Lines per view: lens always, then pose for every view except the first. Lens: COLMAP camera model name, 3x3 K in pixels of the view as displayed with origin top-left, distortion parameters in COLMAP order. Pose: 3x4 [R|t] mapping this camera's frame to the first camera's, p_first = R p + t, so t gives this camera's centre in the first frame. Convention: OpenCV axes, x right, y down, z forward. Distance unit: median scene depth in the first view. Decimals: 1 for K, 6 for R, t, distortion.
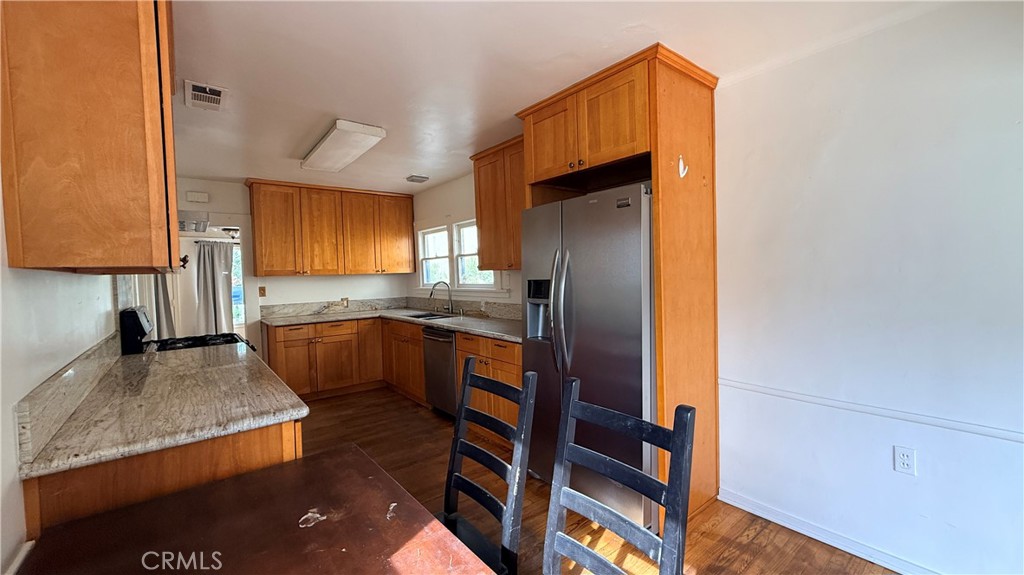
lens RADIAL K [[408.7, 0, 507.4], [0, 408.7, 289.7], [0, 0, 1]] dist [0.003563, 0.000174]
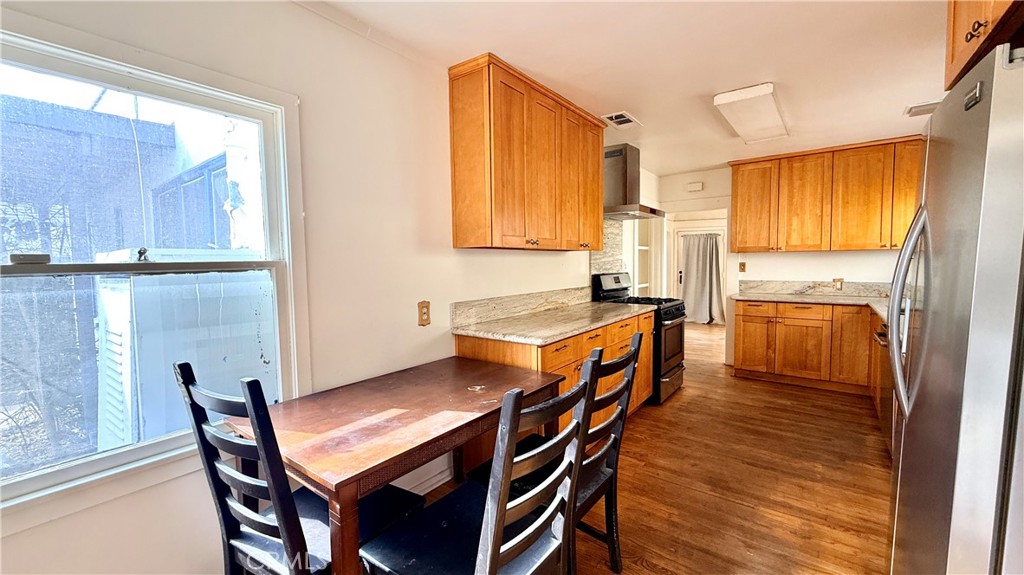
lens RADIAL K [[408.7, 0, 511.9], [0, 408.7, 286.8], [0, 0, 1]] dist [0.003563, 0.000174]
pose [[0.253495, 0.080962, -0.963943, 0.282905], [-0.033435, 0.996629, 0.074914, -0.003790], [0.966759, 0.013239, 0.255348, 0.159876]]
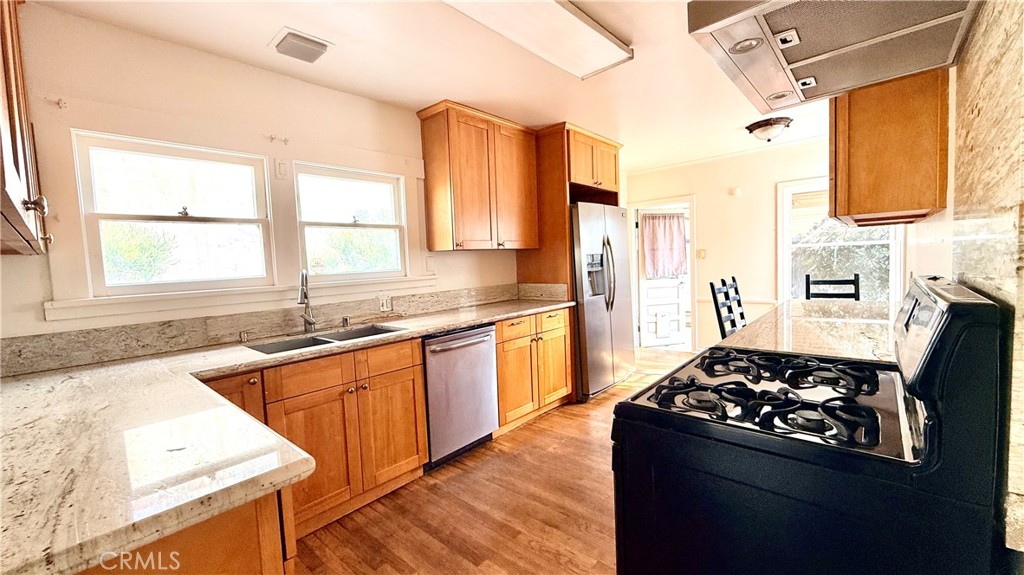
lens RADIAL K [[408.7, 0, 518.5], [0, 408.7, 283.6], [0, 0, 1]] dist [0.003563, 0.000174]
pose [[-0.190613, -0.018528, 0.981490, -0.721159], [0.089657, 0.995315, 0.036201, 0.001578], [-0.977562, 0.094898, -0.188059, 0.858082]]
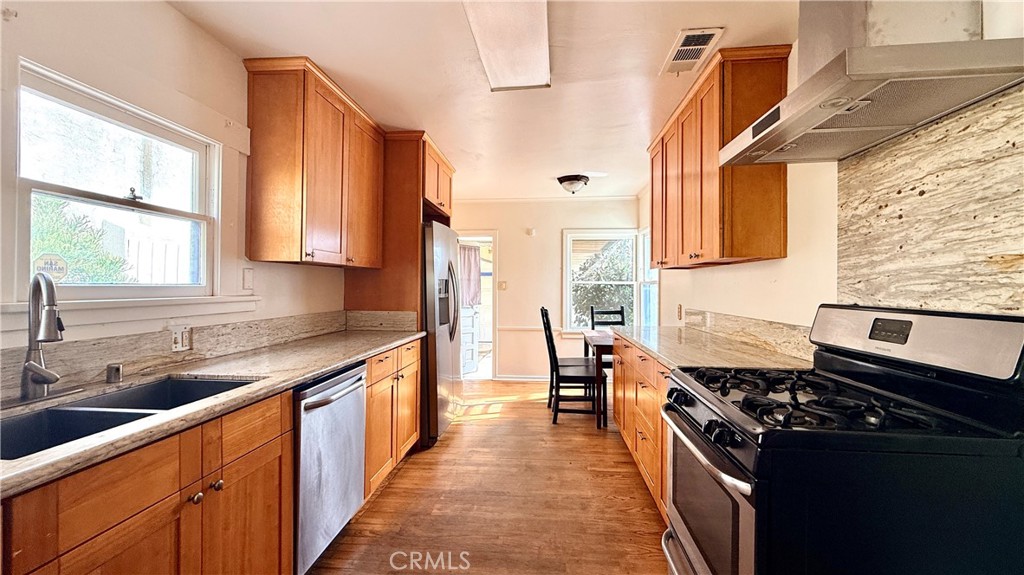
lens RADIAL K [[408.7, 0, 513.6], [0, 408.7, 284.9], [0, 0, 1]] dist [0.003563, 0.000174]
pose [[-0.729652, 0.028649, 0.683218, -0.556330], [0.045213, 0.998957, 0.006398, -0.002277], [-0.682322, 0.035559, -0.730187, 1.010131]]
